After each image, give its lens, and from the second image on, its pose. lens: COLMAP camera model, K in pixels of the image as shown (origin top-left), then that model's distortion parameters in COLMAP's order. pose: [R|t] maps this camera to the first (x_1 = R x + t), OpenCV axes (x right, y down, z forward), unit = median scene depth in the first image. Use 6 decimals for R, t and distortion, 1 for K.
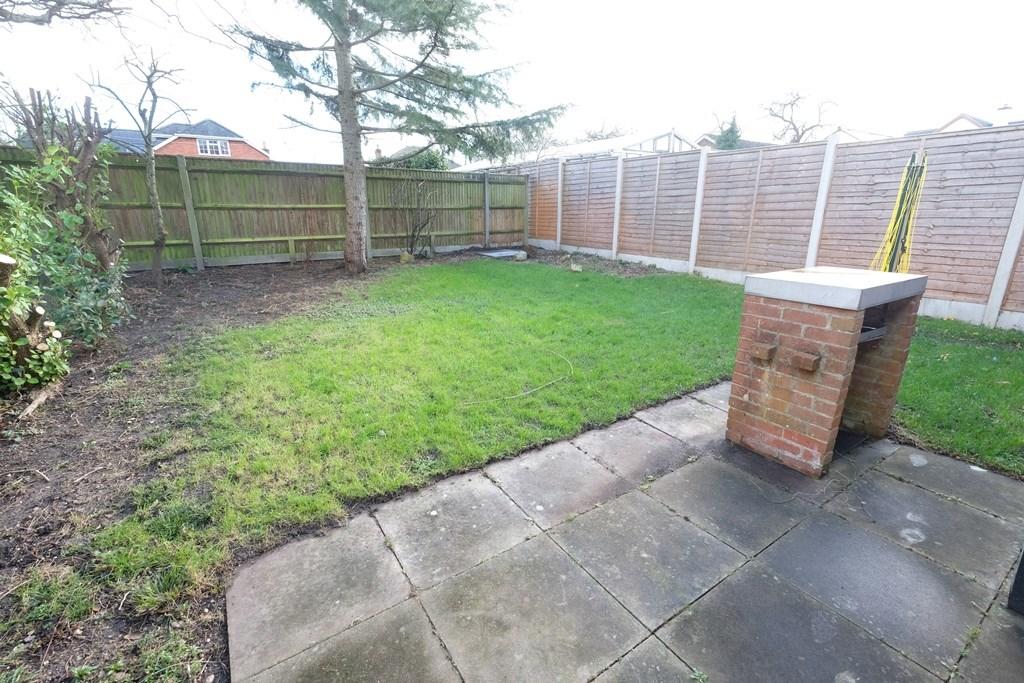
lens RADIAL K [[446.7, 0, 512.7], [0, 446.7, 336.2], [0, 0, 1]] dist [-0.000570, -0.000231]
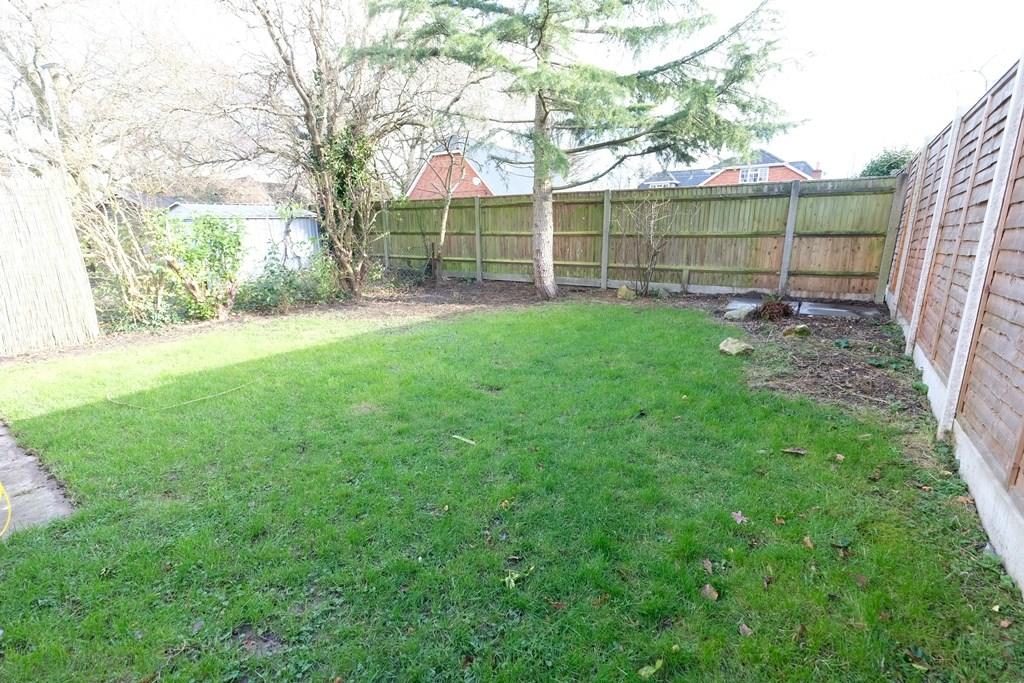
lens RADIAL K [[446.7, 0, 512.7], [0, 446.7, 336.2], [0, 0, 1]] dist [-0.000570, -0.000231]
pose [[0.360582, 0.208952, -0.909021, 0.470748], [-0.254727, 0.959596, 0.119535, -0.143261], [0.897271, 0.188450, 0.399239, 0.484937]]
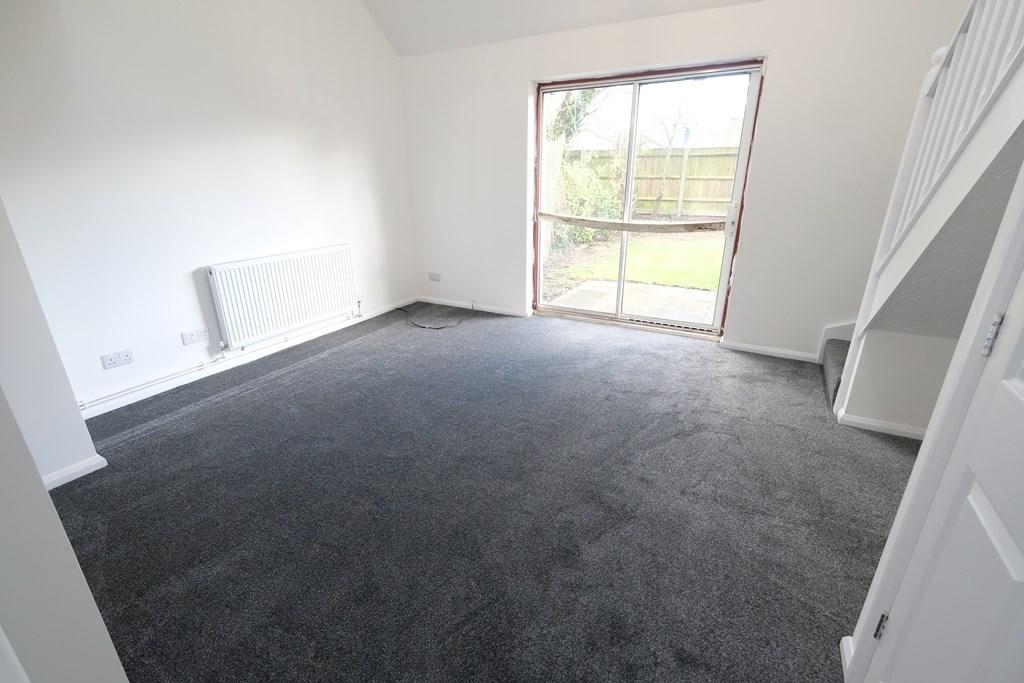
lens RADIAL K [[446.7, 0, 512.7], [0, 446.7, 336.2], [0, 0, 1]] dist [-0.000570, -0.000231]
pose [[0.455516, 0.301051, -0.837779, 0.459279], [-0.240037, 0.947764, 0.210061, 0.061416], [0.857256, 0.105412, 0.503985, -0.273352]]
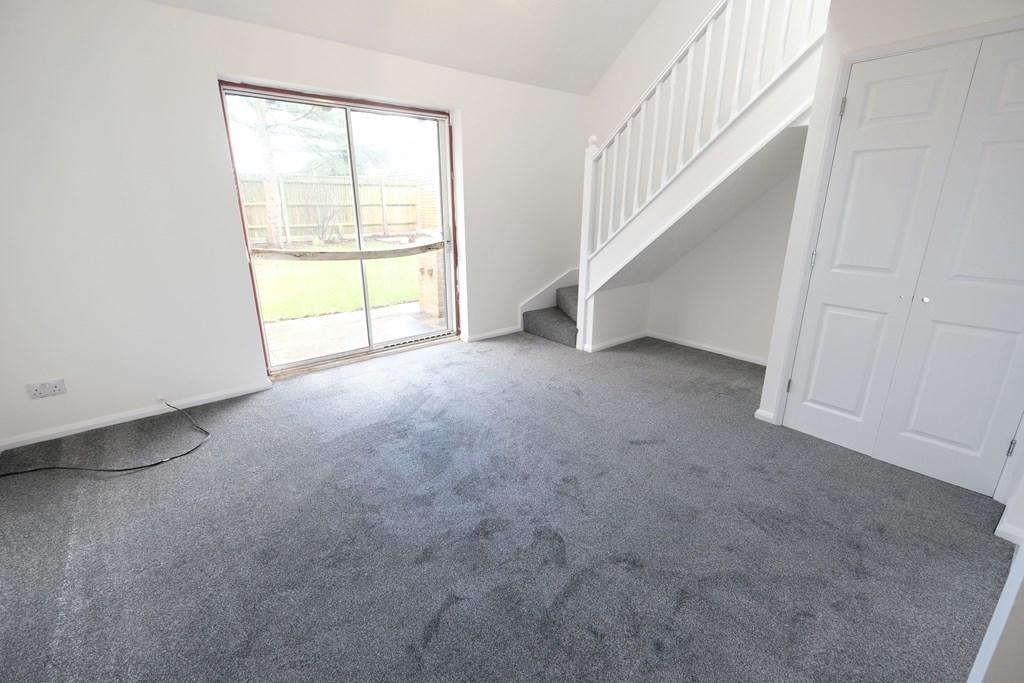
lens RADIAL K [[446.7, 0, 512.7], [0, 446.7, 336.2], [0, 0, 1]] dist [-0.000570, -0.000231]
pose [[0.995837, -0.021152, 0.088667, 0.221479], [0.019715, 0.999660, 0.017045, 0.095499], [-0.088998, -0.015226, 0.995915, -0.395492]]
